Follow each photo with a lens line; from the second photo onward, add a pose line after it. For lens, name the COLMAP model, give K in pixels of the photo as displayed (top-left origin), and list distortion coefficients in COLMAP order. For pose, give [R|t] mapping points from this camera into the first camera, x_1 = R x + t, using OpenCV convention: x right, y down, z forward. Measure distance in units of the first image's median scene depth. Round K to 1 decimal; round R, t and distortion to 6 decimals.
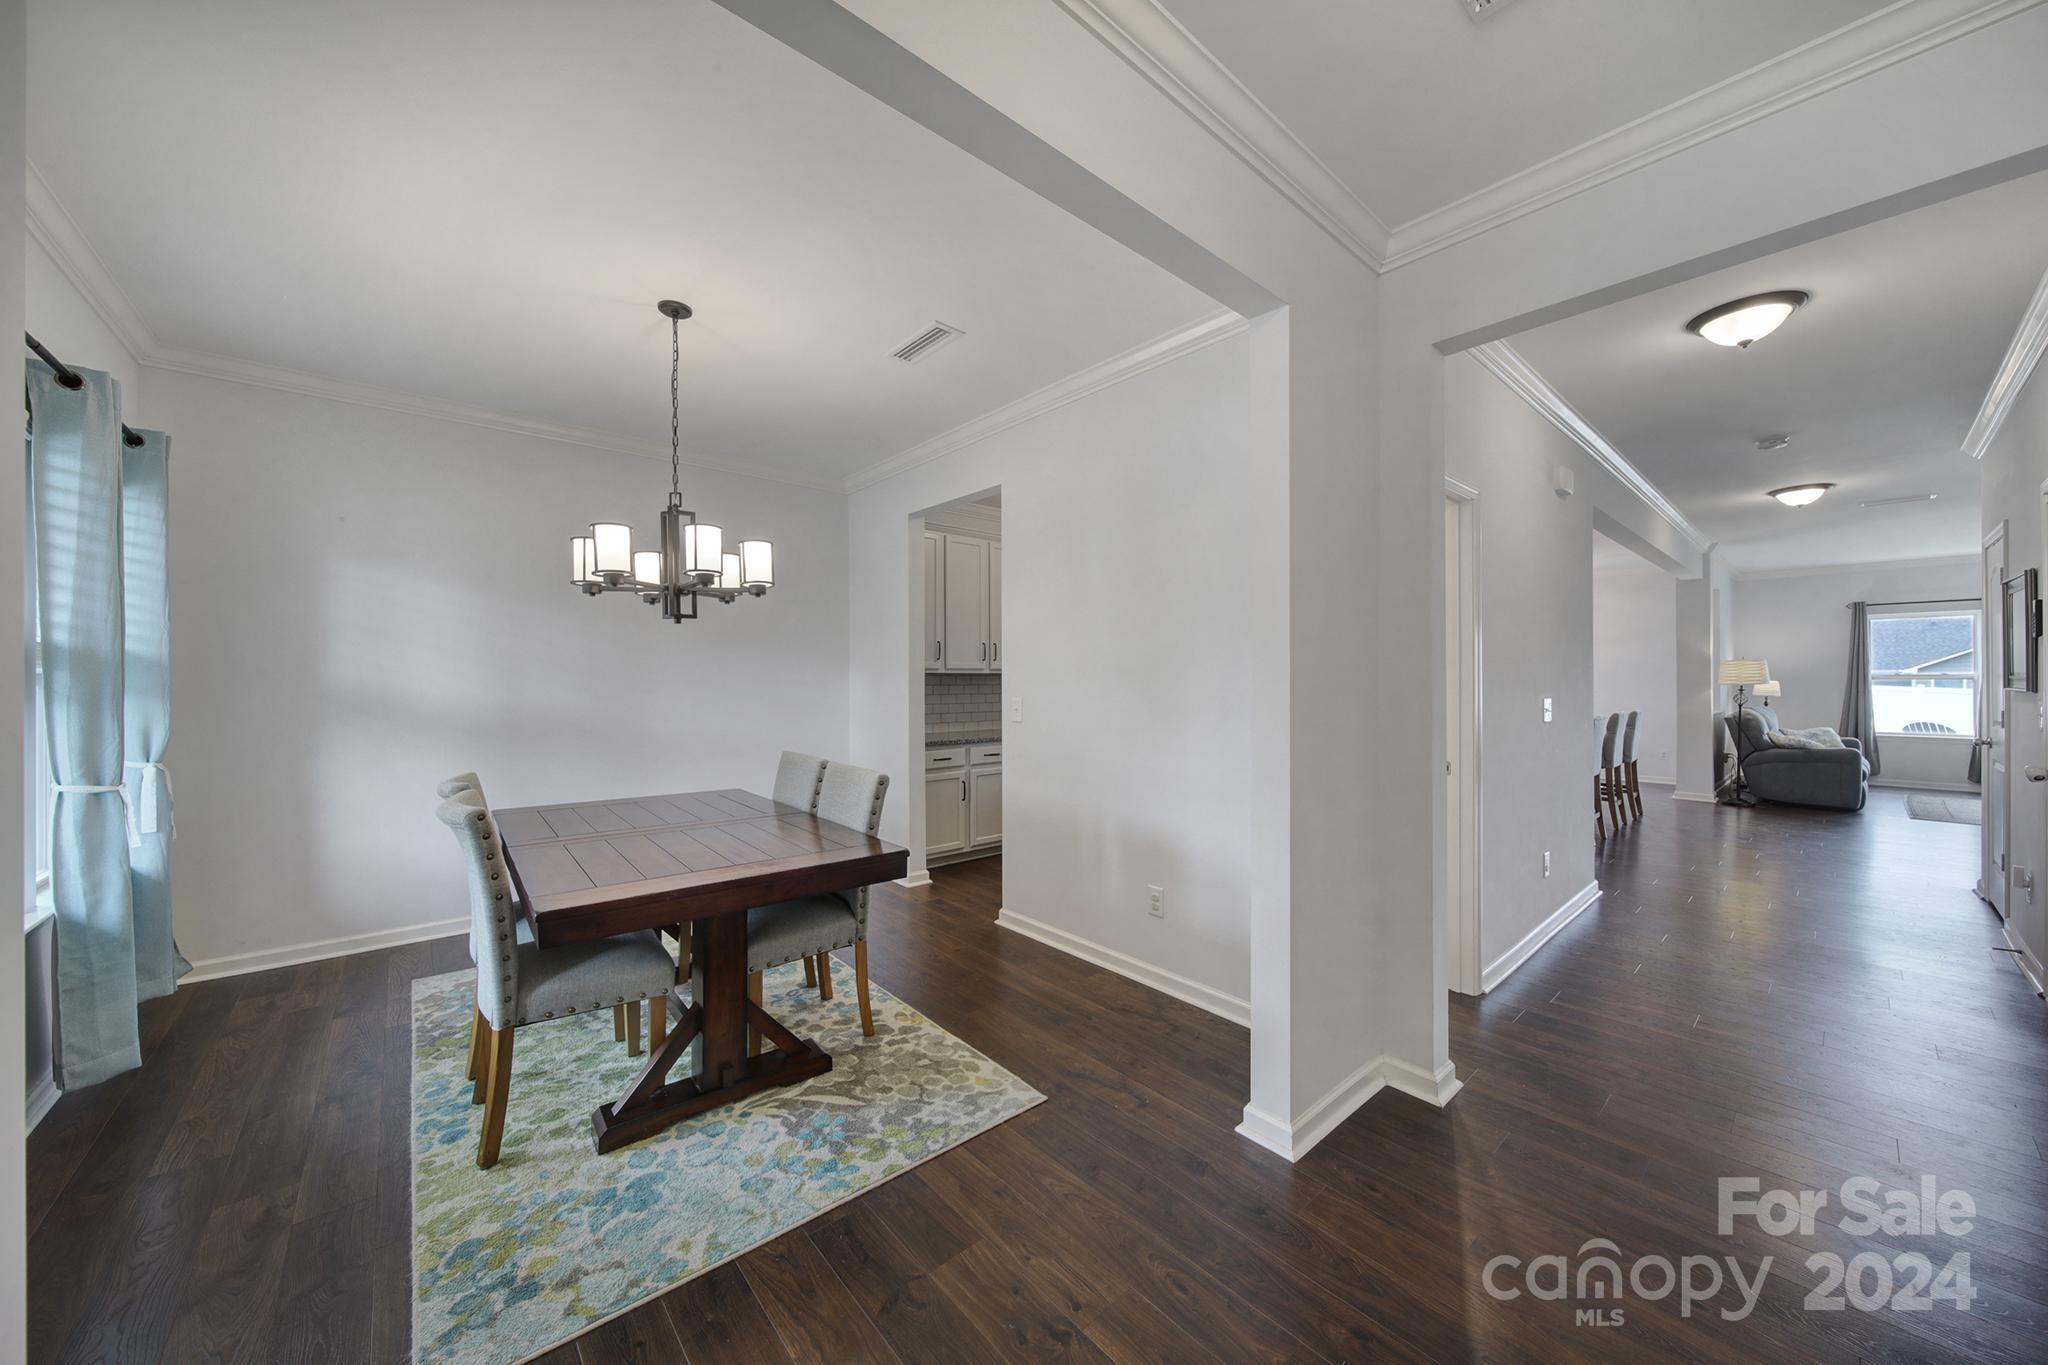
lens RADIAL K [[706.7, 0, 1000.1], [0, 706.7, 681.7], [0, 0, 1]] dist [-0.000080, -0.005398]
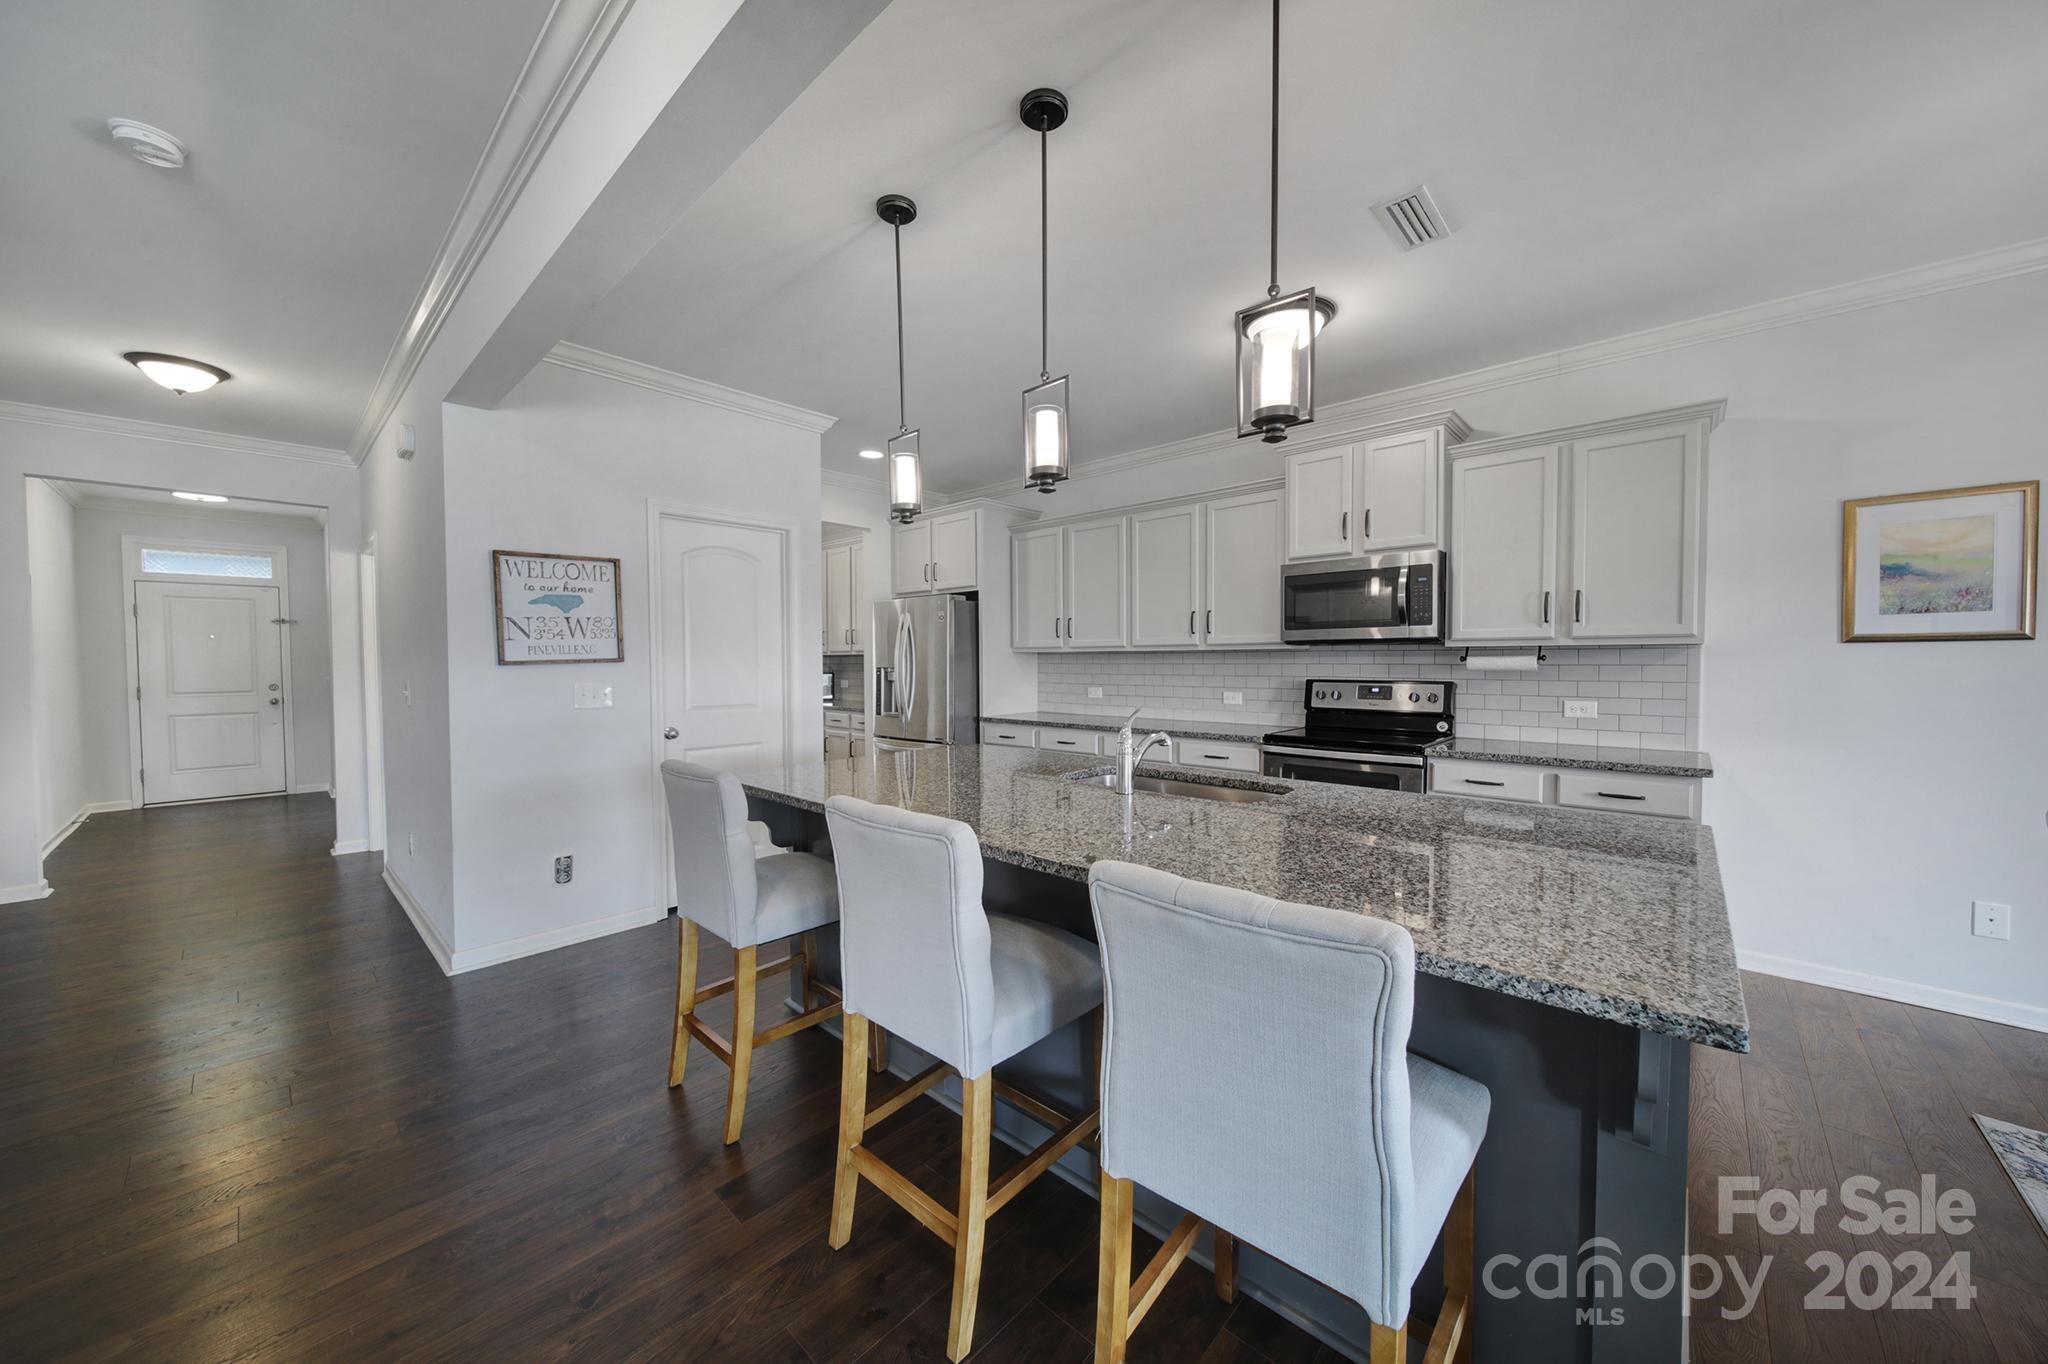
lens RADIAL K [[722.5, 0, 1015.0], [0, 722.5, 682.6], [0, 0, 1]] dist [0.000132, -0.000215]
pose [[0.134082, 0.032919, -0.990423, 0.976901], [0.001572, 0.999440, 0.033431, -0.003864], [0.990969, -0.006040, 0.133955, 0.882485]]
